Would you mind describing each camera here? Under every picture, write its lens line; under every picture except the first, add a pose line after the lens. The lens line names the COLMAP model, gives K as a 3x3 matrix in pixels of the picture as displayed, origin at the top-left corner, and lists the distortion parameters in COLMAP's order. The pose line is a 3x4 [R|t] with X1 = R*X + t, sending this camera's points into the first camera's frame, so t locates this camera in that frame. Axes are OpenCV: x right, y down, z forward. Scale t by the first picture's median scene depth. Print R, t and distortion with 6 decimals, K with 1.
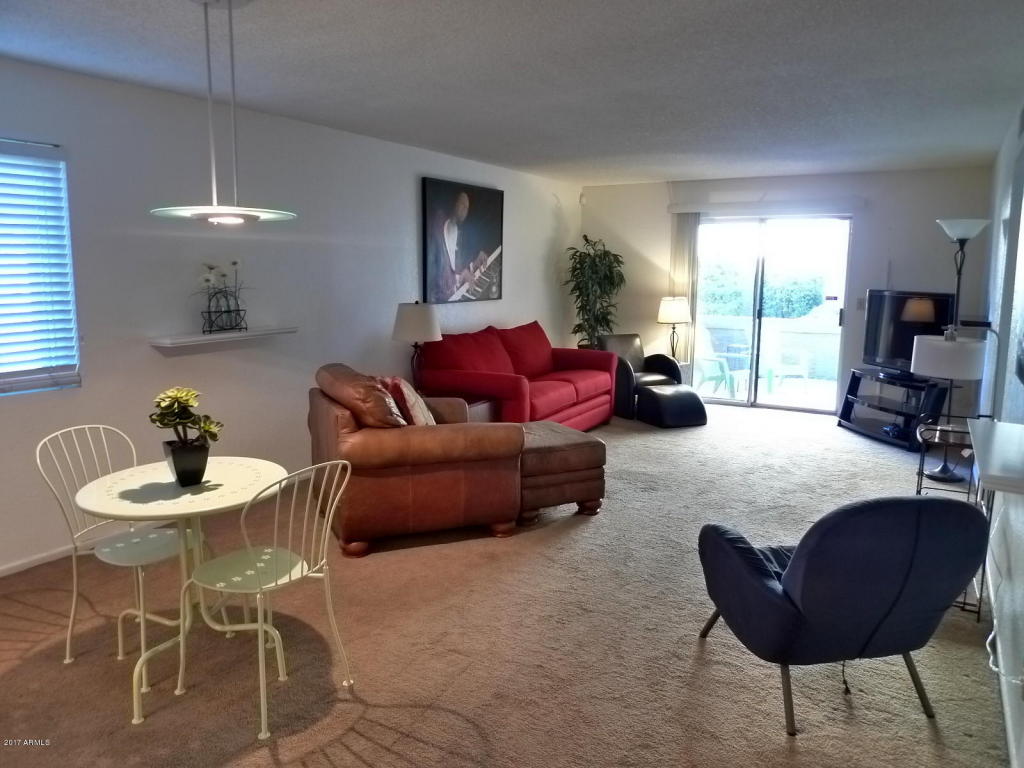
lens RADIAL K [[748.5, 0, 512.0], [0, 748.5, 384.0], [0, 0, 1]] dist [-0.030237, -0.009261]
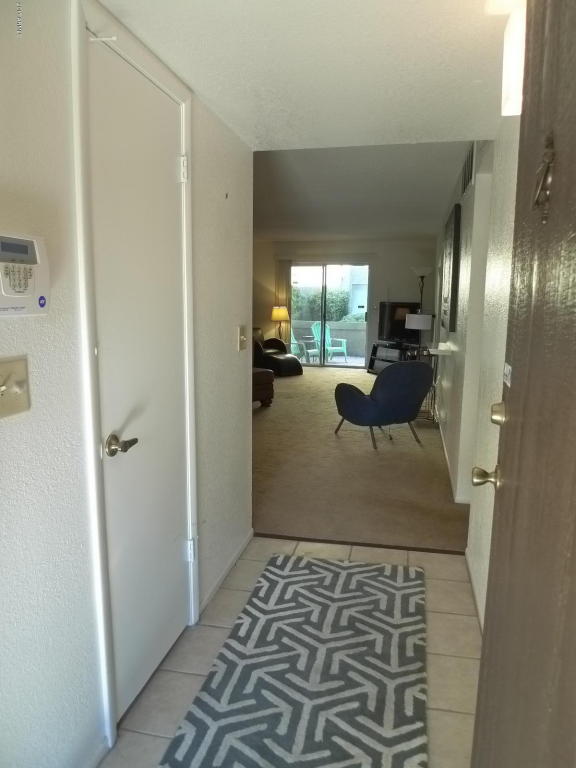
lens RADIAL K [[561.4, 0, 288.0], [0, 561.4, 384.0], [0, 0, 1]] dist [-0.030237, -0.009261]
pose [[0.953106, -0.043771, 0.299455, -0.186012], [0.042434, 0.999039, 0.010972, 0.059202], [-0.299648, 0.002250, 0.954047, -0.308772]]
